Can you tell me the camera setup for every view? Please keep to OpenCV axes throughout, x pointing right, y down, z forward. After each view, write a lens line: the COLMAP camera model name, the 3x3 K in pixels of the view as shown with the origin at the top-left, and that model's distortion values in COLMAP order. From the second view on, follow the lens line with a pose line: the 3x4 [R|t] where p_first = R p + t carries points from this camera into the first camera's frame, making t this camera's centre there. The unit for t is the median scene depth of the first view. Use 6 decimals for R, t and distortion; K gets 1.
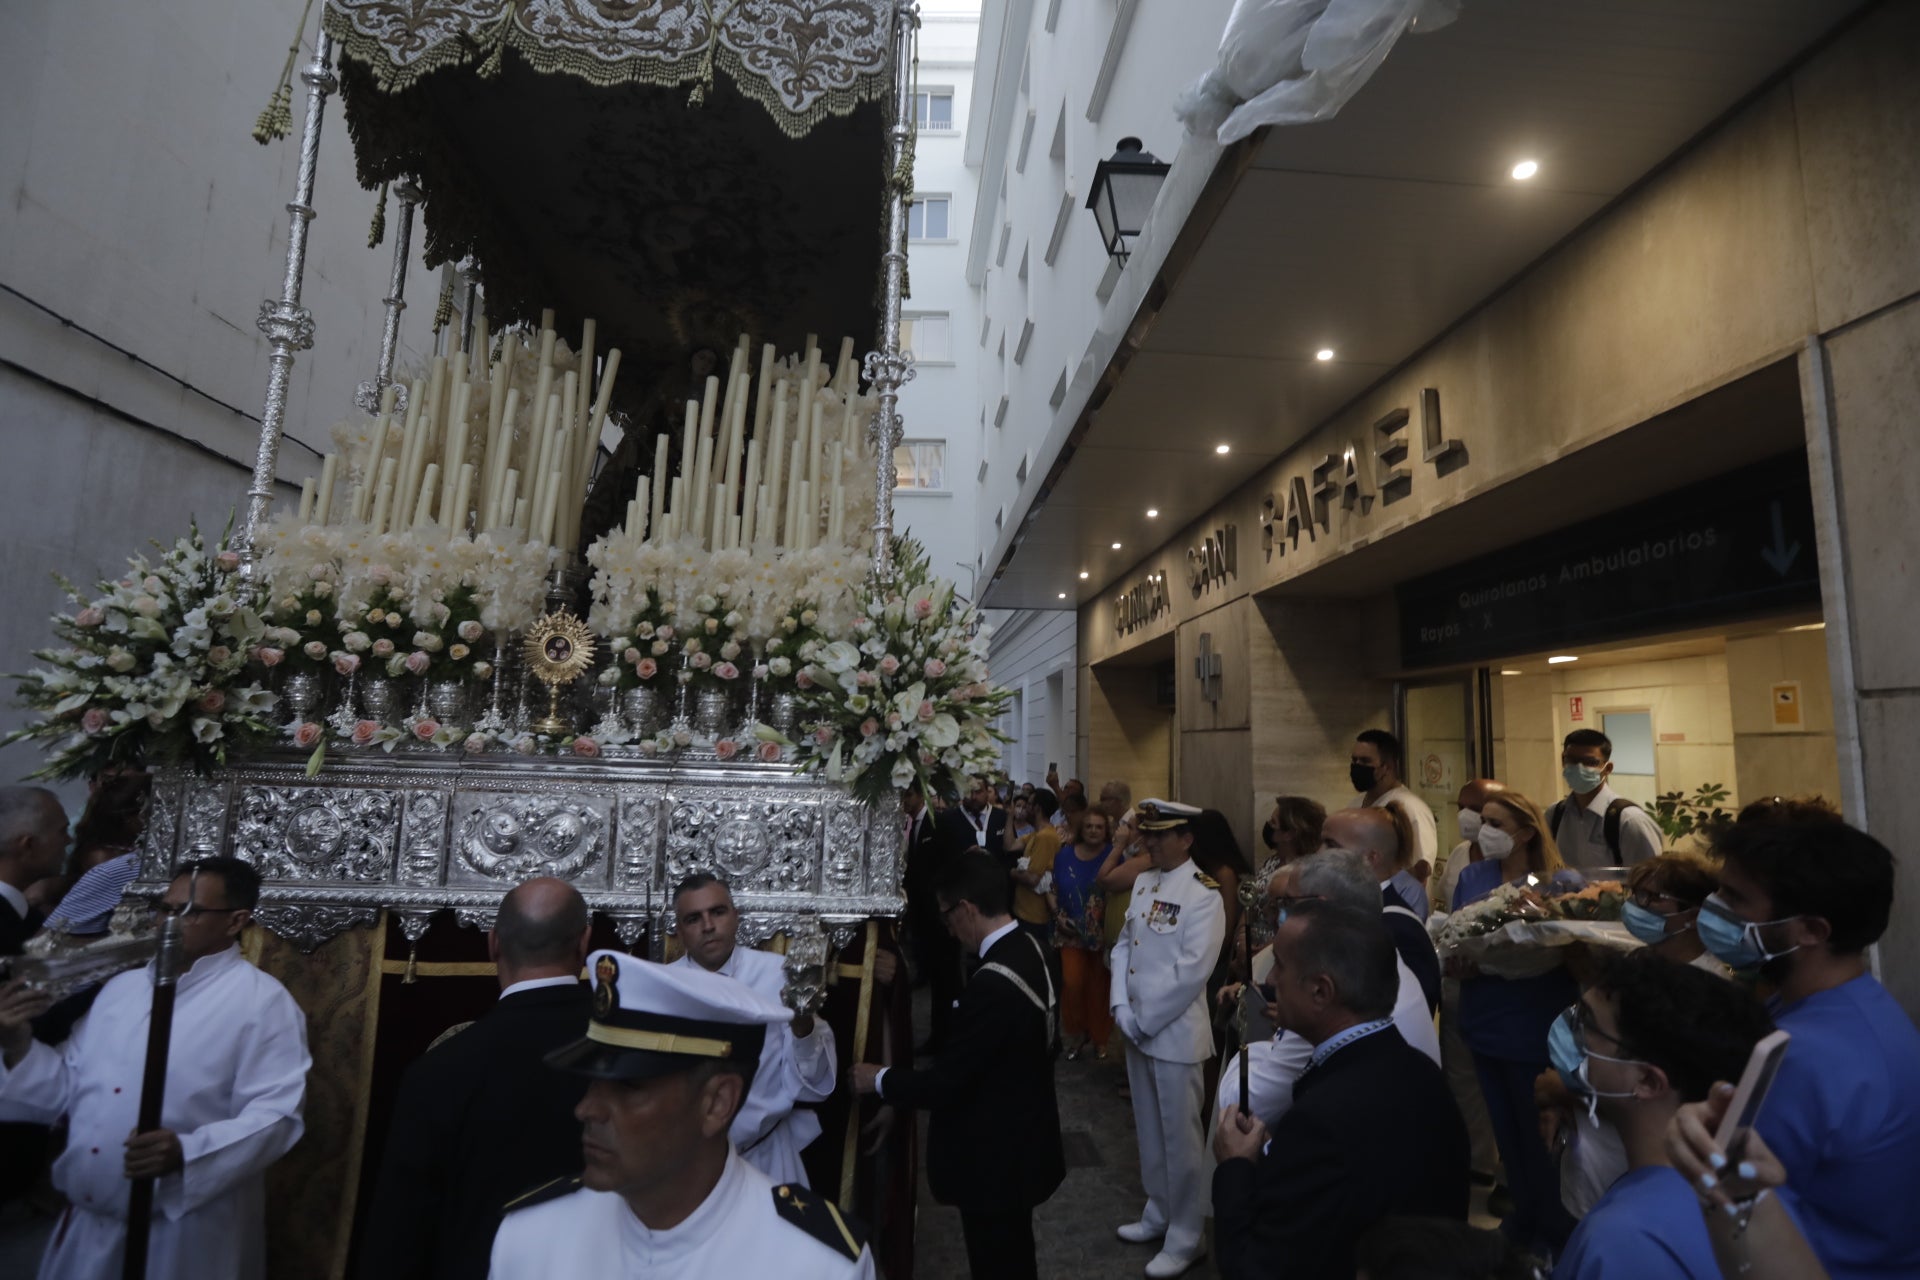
lens RADIAL K [[906.8, 0, 957.3], [0, 906.8, 630.6], [0, 0, 1]] dist [-0.017219, 0.000316]
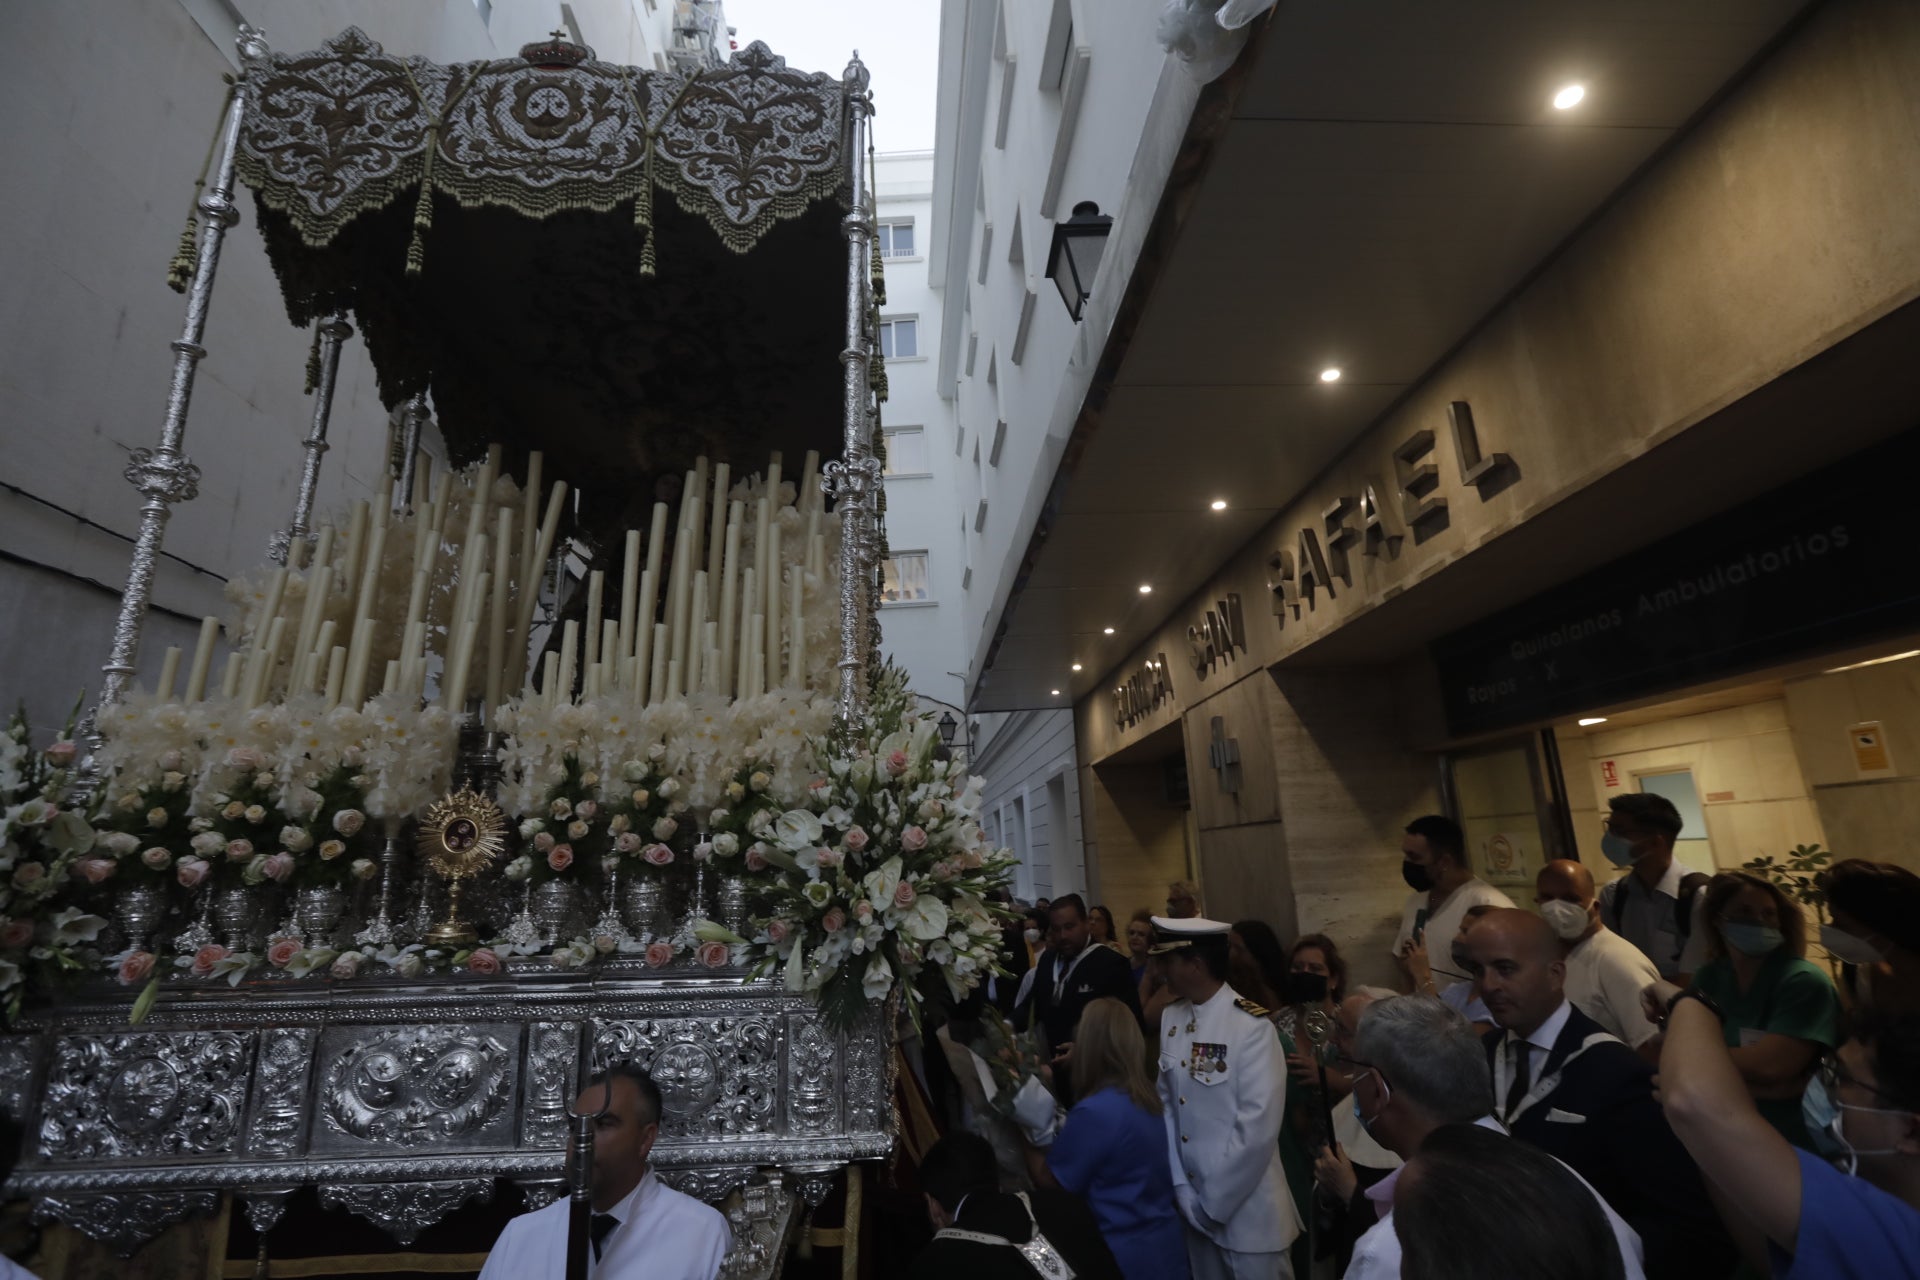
lens RADIAL K [[902.0, 0, 965.5], [0, 902.0, 631.7], [0, 0, 1]] dist [-0.044276, 0.018548]
pose [[0.998191, -0.060123, 0.000128, 0.031573], [0.059724, 0.991311, -0.117202, -0.043250], [0.006919, 0.116997, 0.993108, 0.181628]]
